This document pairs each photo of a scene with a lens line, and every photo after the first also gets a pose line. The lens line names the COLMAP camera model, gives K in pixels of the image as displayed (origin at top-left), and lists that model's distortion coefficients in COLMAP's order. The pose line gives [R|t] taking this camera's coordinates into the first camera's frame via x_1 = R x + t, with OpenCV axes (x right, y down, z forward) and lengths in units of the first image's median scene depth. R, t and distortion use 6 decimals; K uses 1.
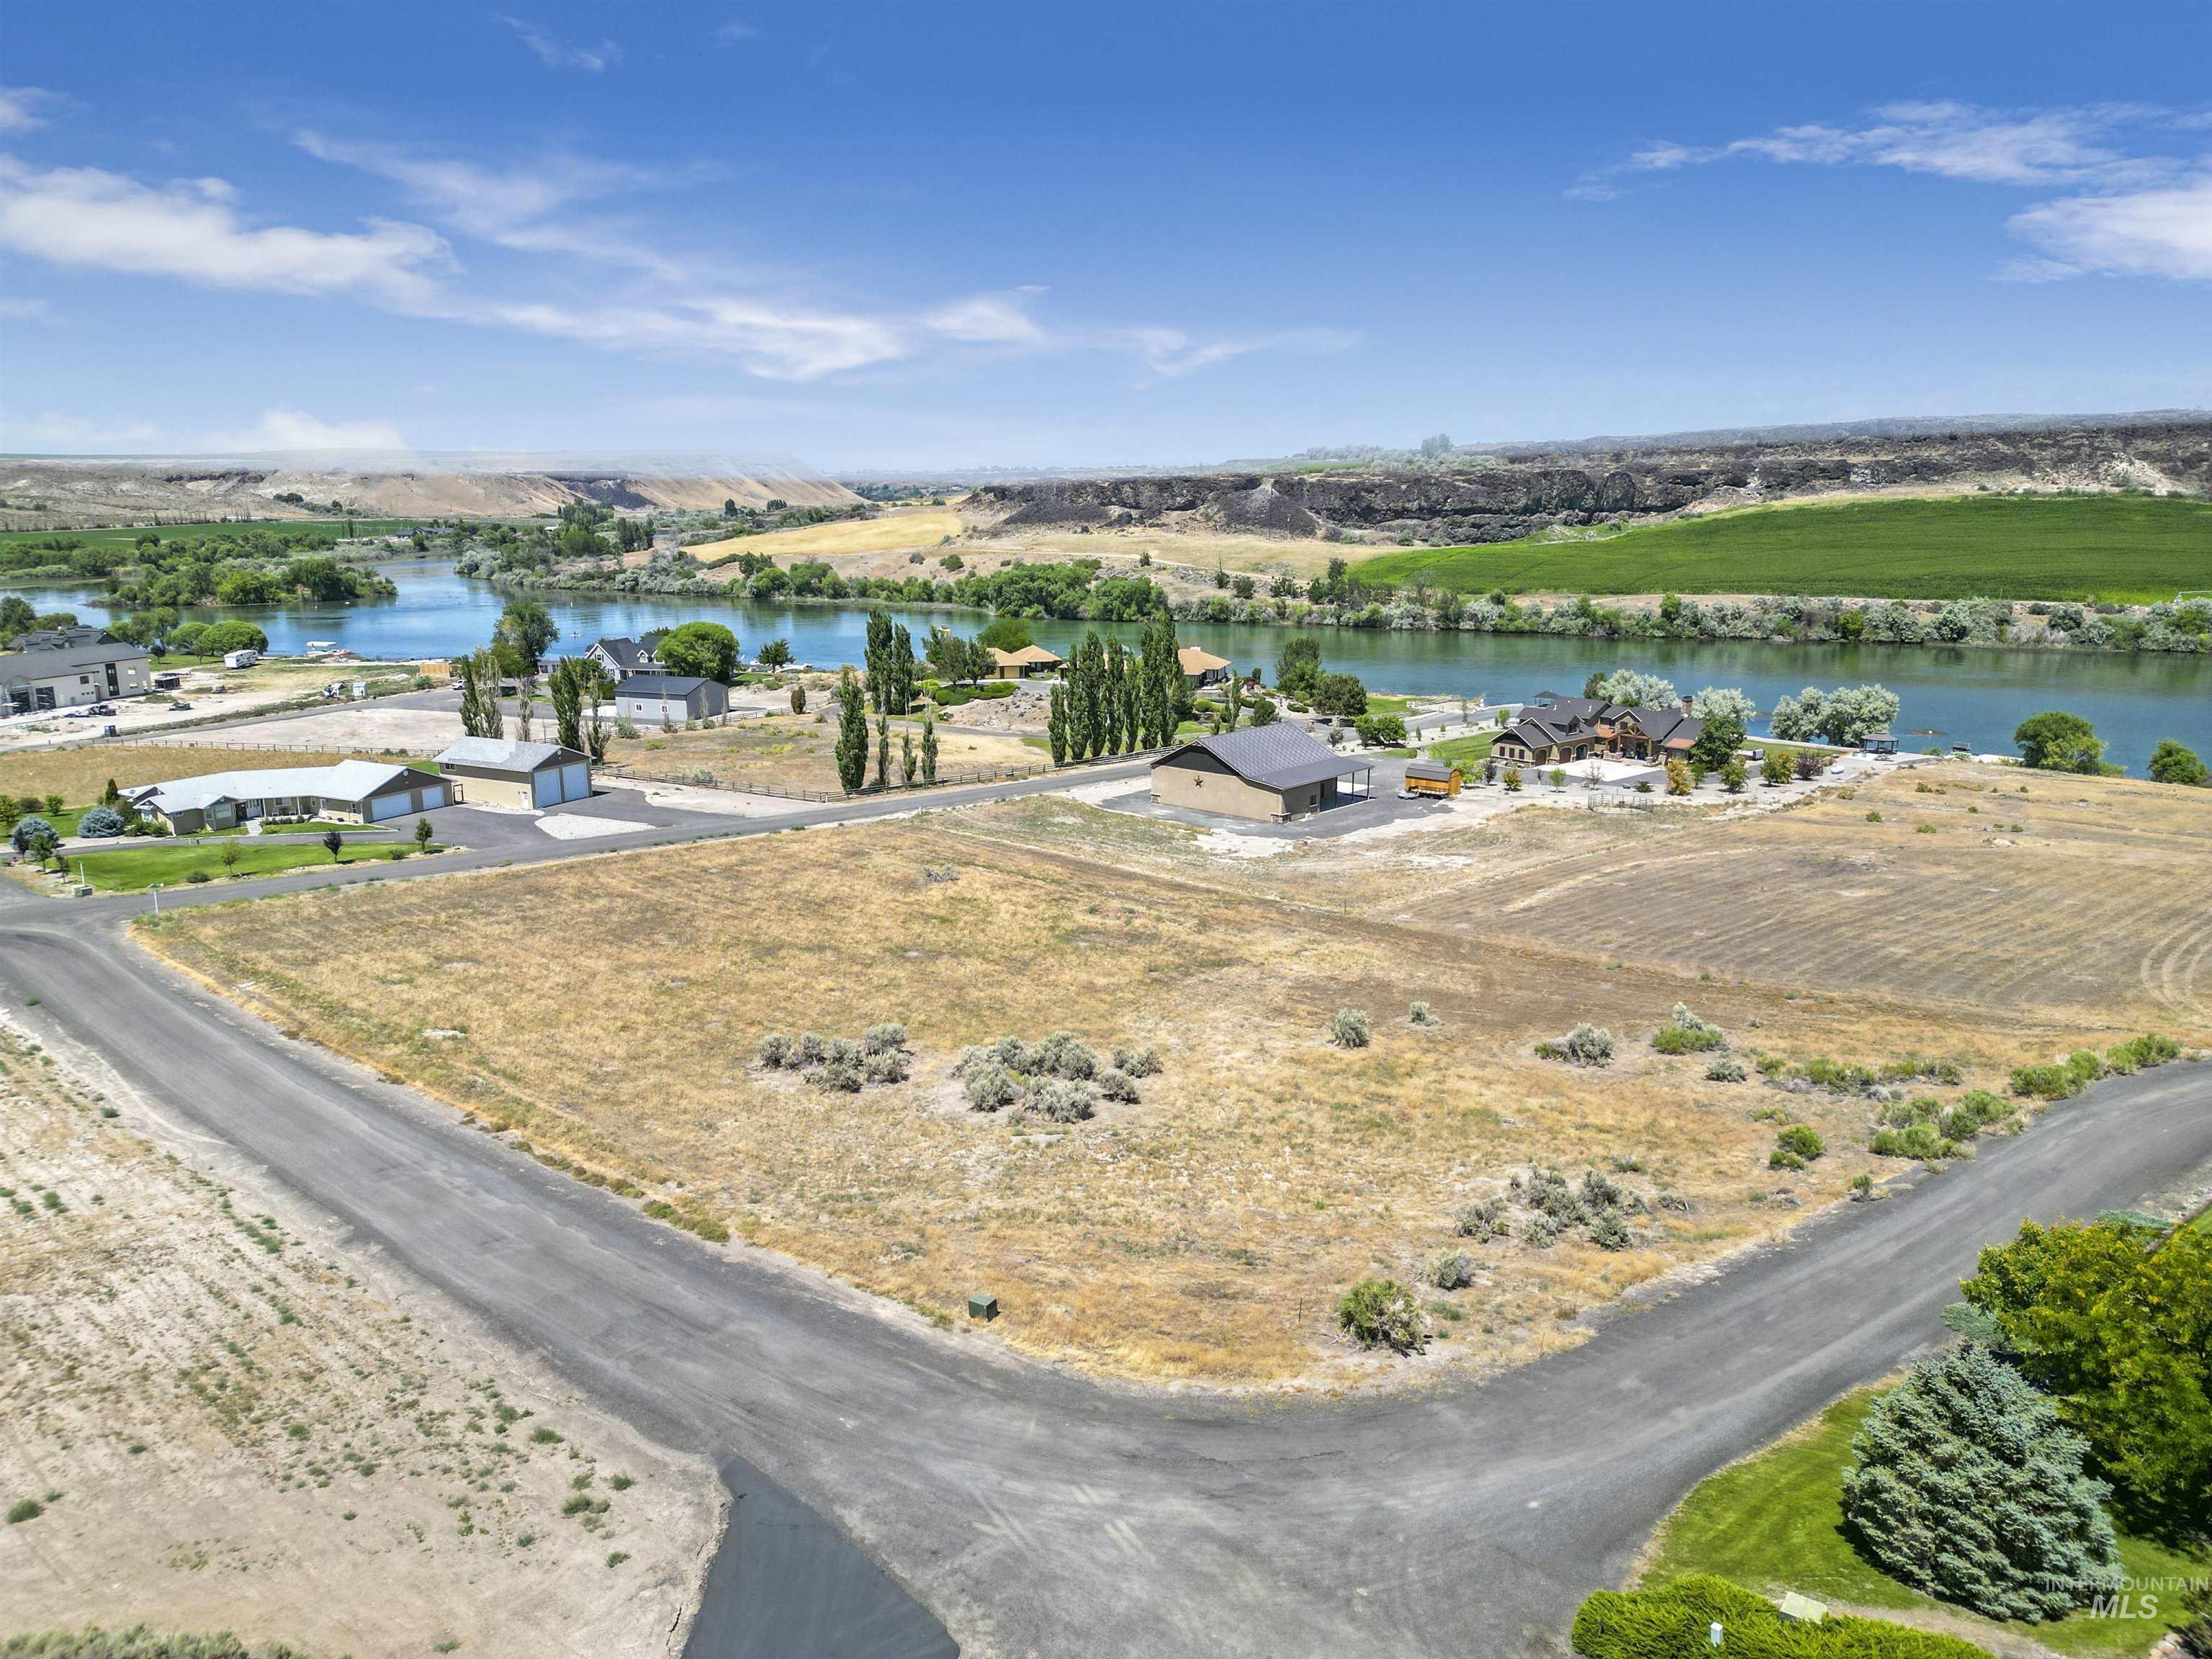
lens RADIAL K [[1543.2, 0, 1106.0], [0, 1543.2, 829.5], [0, 0, 1]] dist [0.070814, -0.071432]
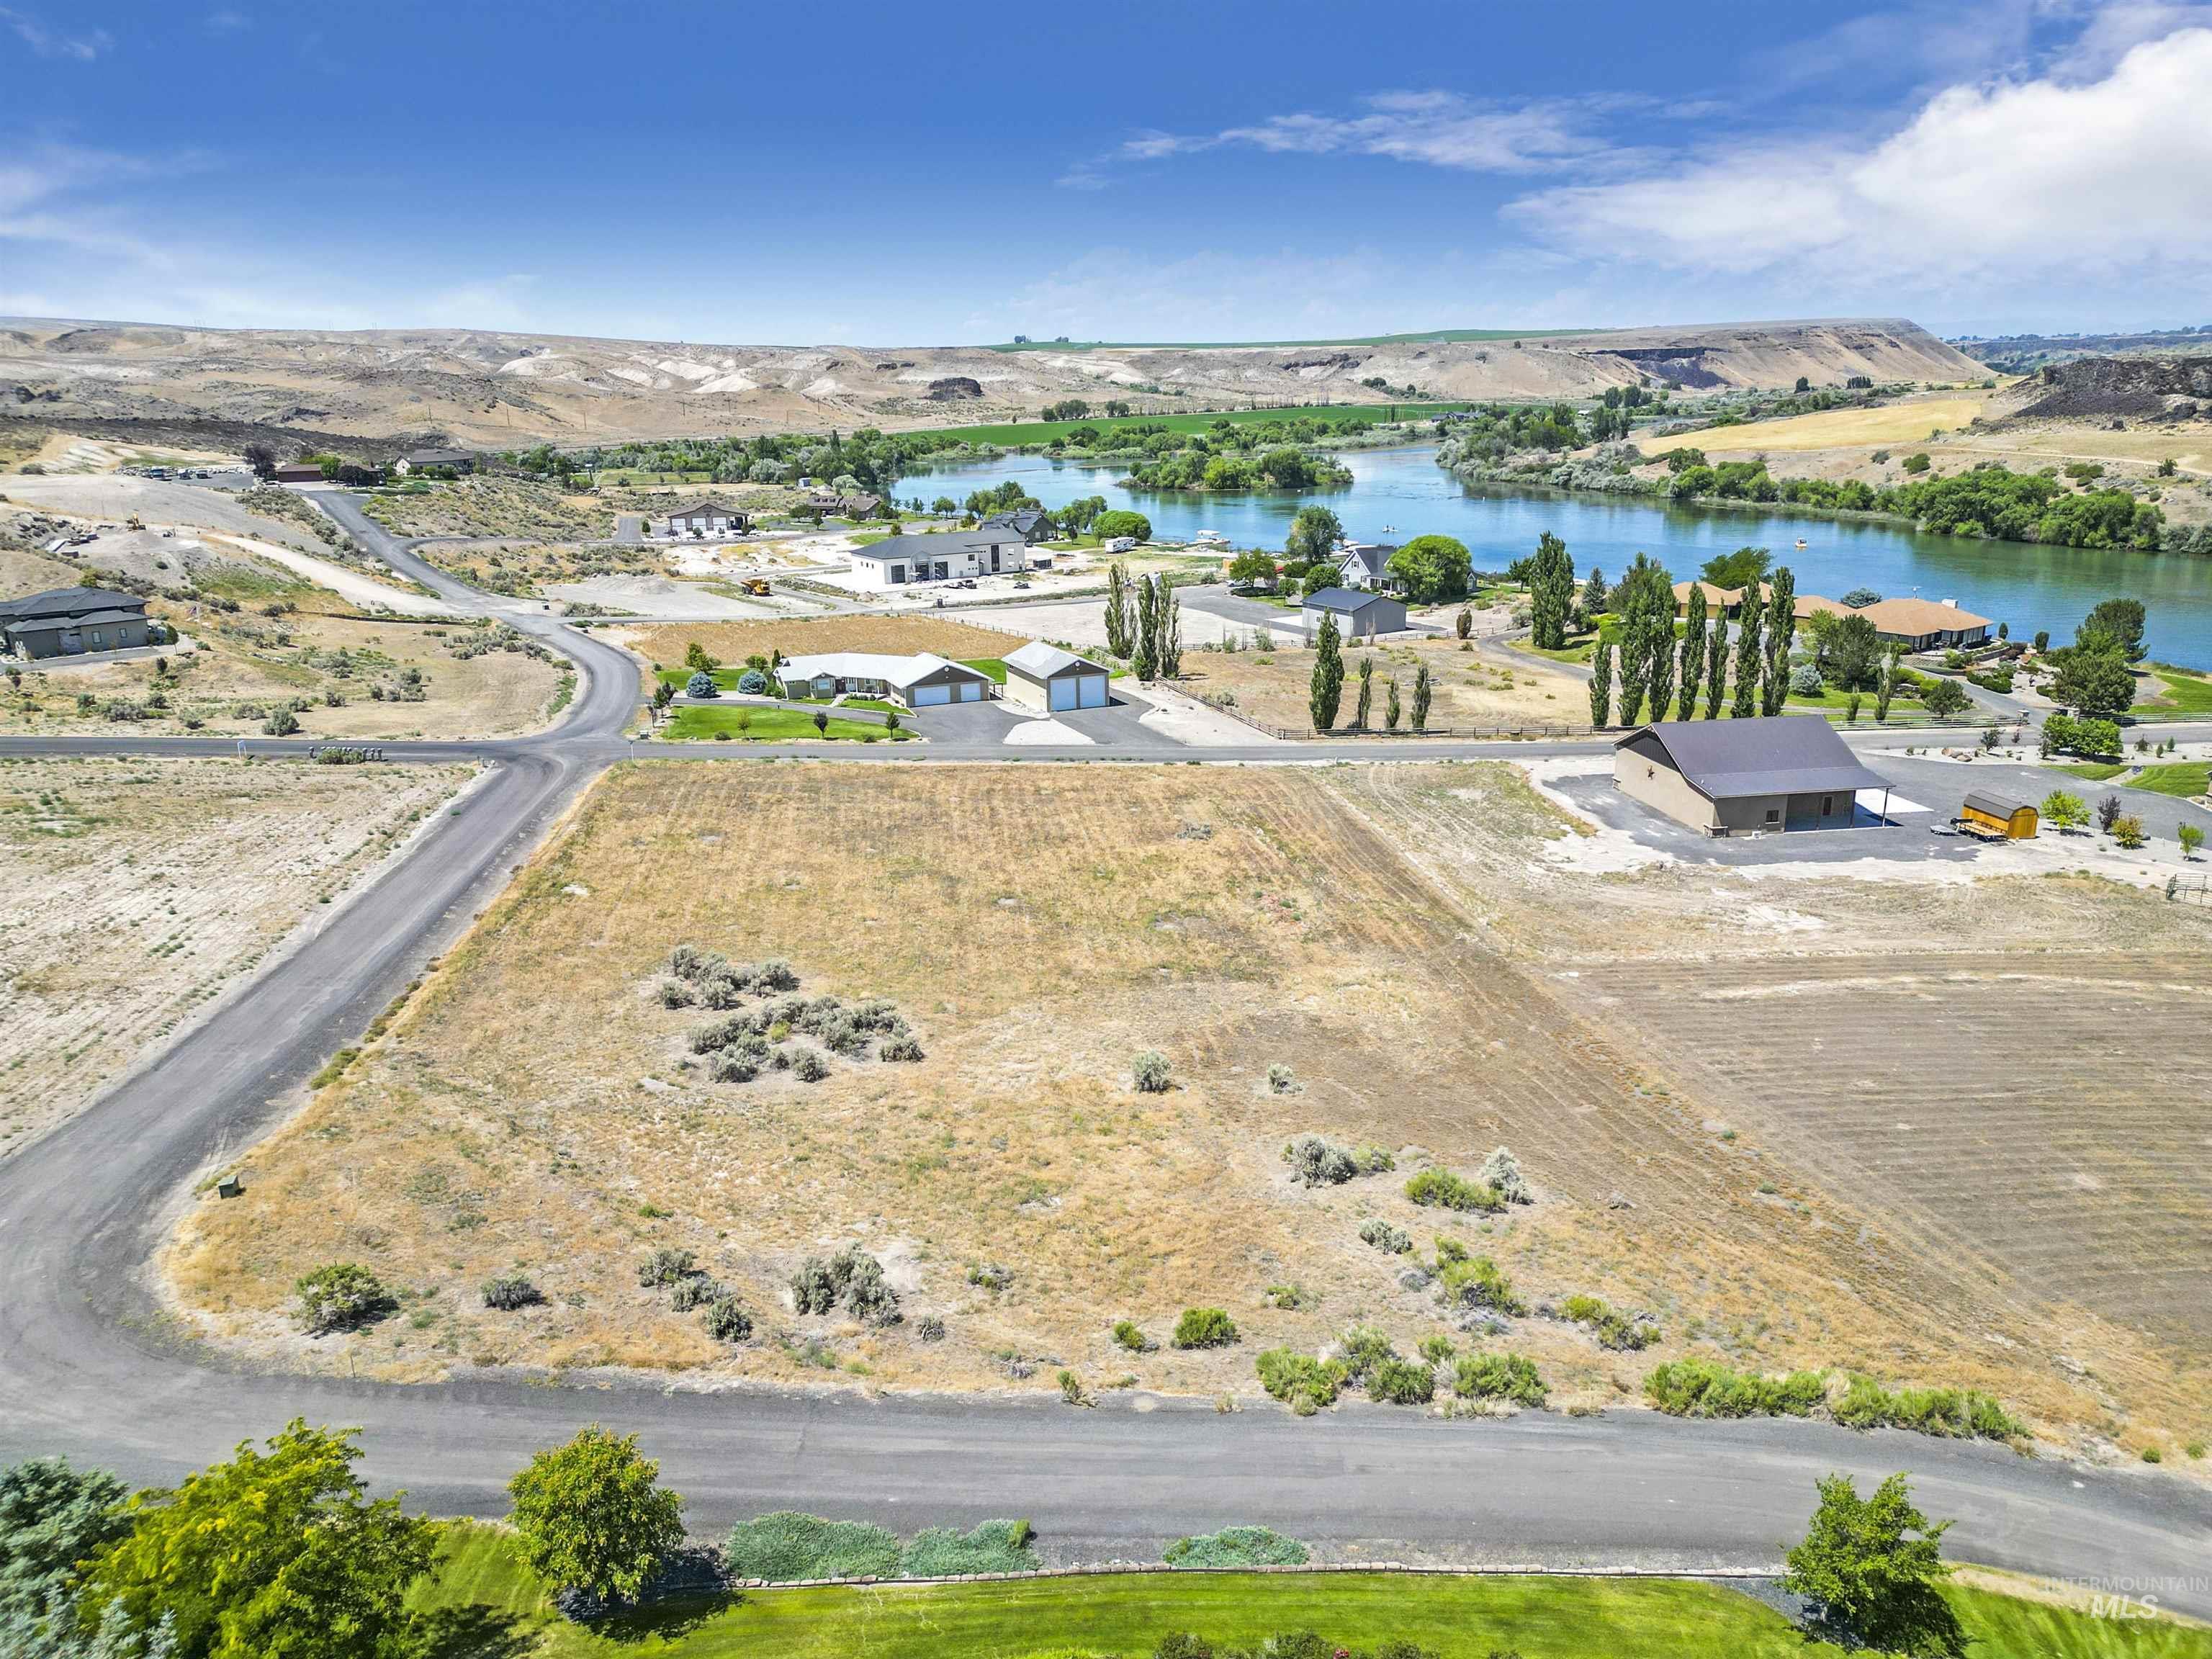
lens RADIAL K [[1543.2, 0, 1106.0], [0, 1543.2, 829.5], [0, 0, 1]] dist [0.070814, -0.071432]
pose [[0.784978, 0.170081, -0.595720, 0.135563], [-0.124727, 0.985275, 0.116948, -0.024901], [0.606838, -0.017499, 0.794633, 0.047498]]
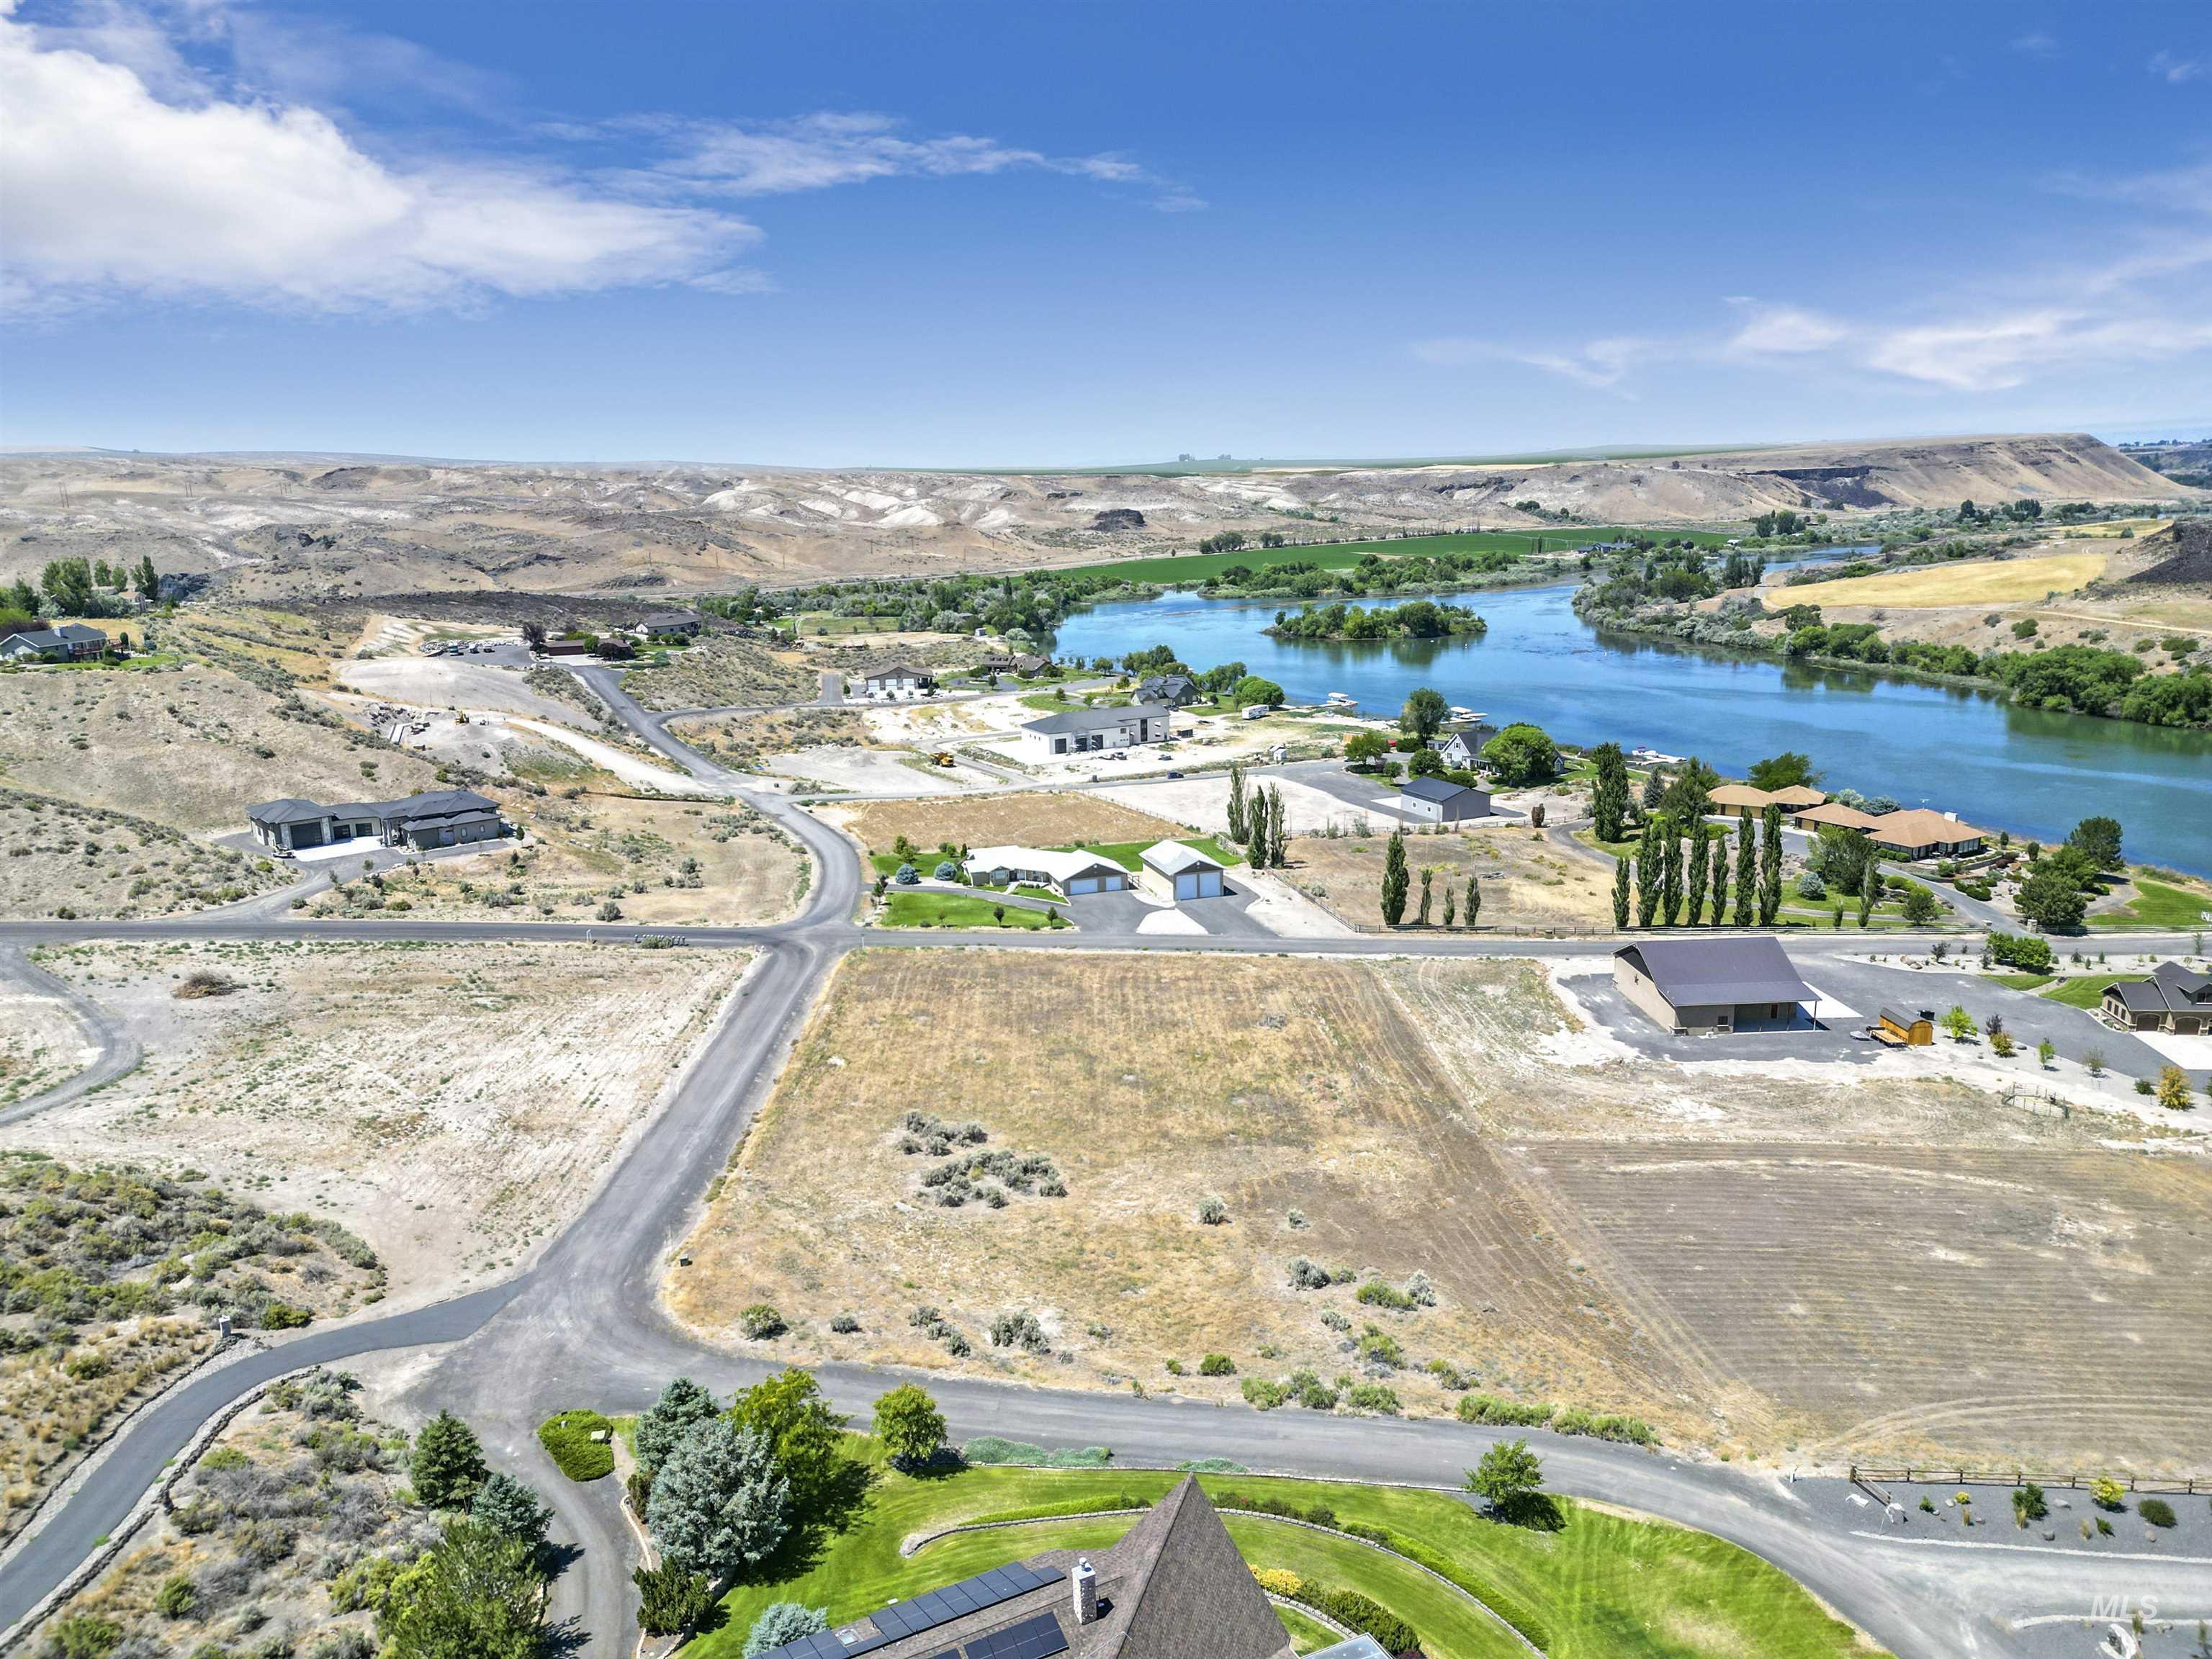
lens RADIAL K [[1533.6, 0, 1109.4], [0, 1533.6, 832.5], [0, 0, 1]] dist [0.074496, -0.078183]
pose [[0.718593, 0.145774, -0.679980, 0.207922], [-0.134639, 0.988446, 0.069618, -0.063527], [0.682273, 0.041525, 0.729918, -0.030493]]
